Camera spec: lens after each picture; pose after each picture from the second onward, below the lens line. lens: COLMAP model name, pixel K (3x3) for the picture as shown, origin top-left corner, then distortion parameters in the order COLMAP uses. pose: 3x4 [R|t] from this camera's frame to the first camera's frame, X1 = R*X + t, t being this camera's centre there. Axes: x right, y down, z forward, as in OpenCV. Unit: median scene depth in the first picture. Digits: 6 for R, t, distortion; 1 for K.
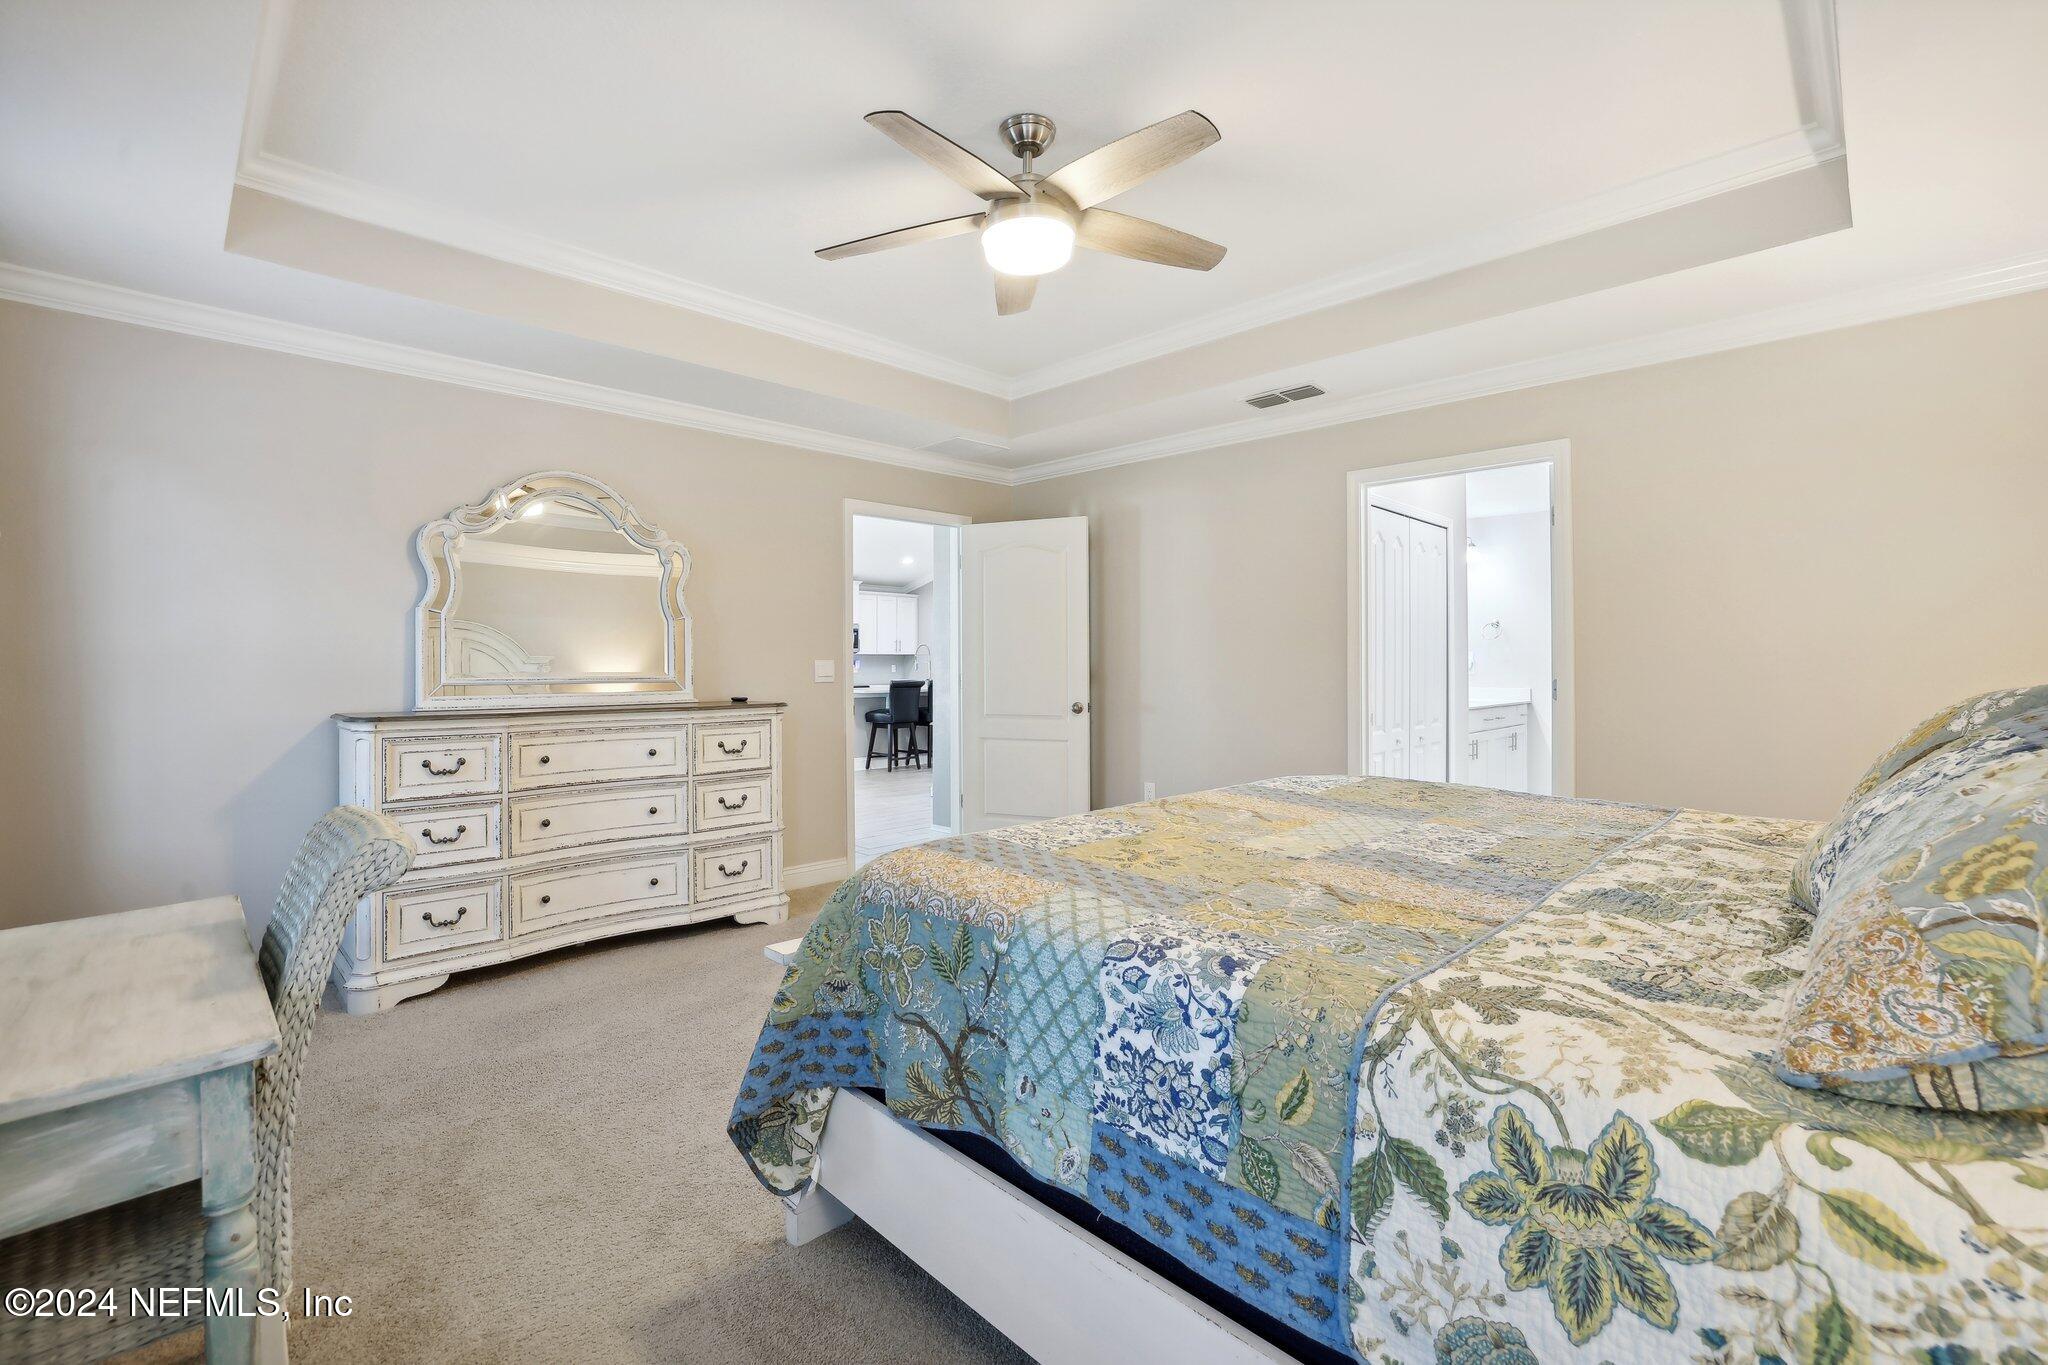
lens RADIAL K [[888.0, 0, 1008.1], [0, 888.0, 677.0], [0, 0, 1]] dist [-0.025333, 0.006565]
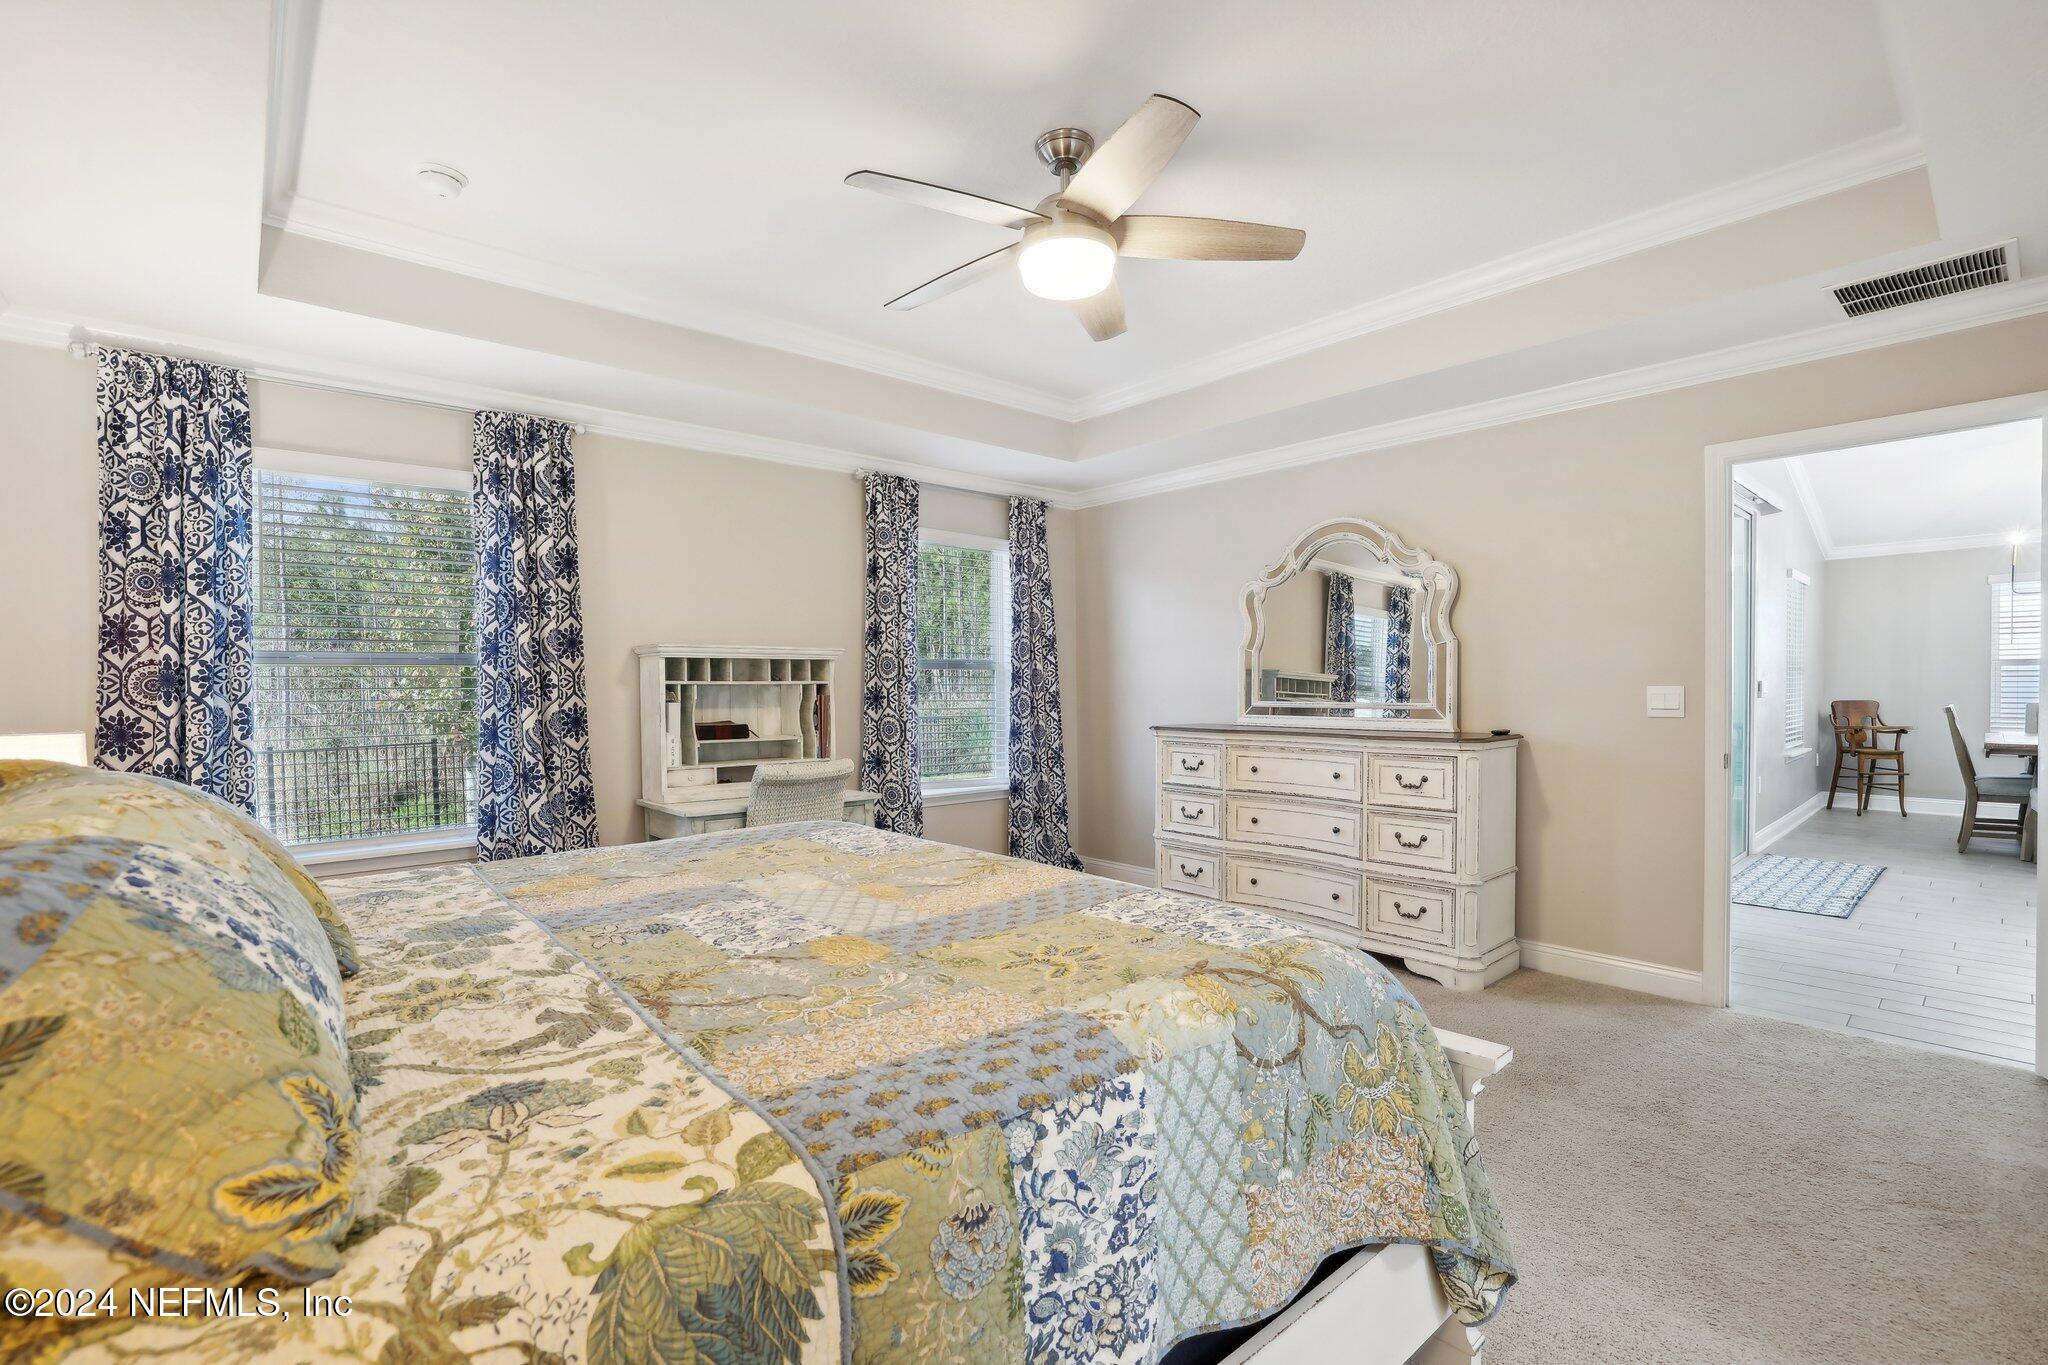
lens RADIAL K [[888.0, 0, 1013.1], [0, 888.0, 684.8], [0, 0, 1]] dist [-0.025333, 0.006565]
pose [[-0.059571, 0.011122, -0.998162, 0.755146], [0.005045, 0.999929, 0.010840, -0.041892], [0.998211, -0.004390, -0.059623, 0.740977]]
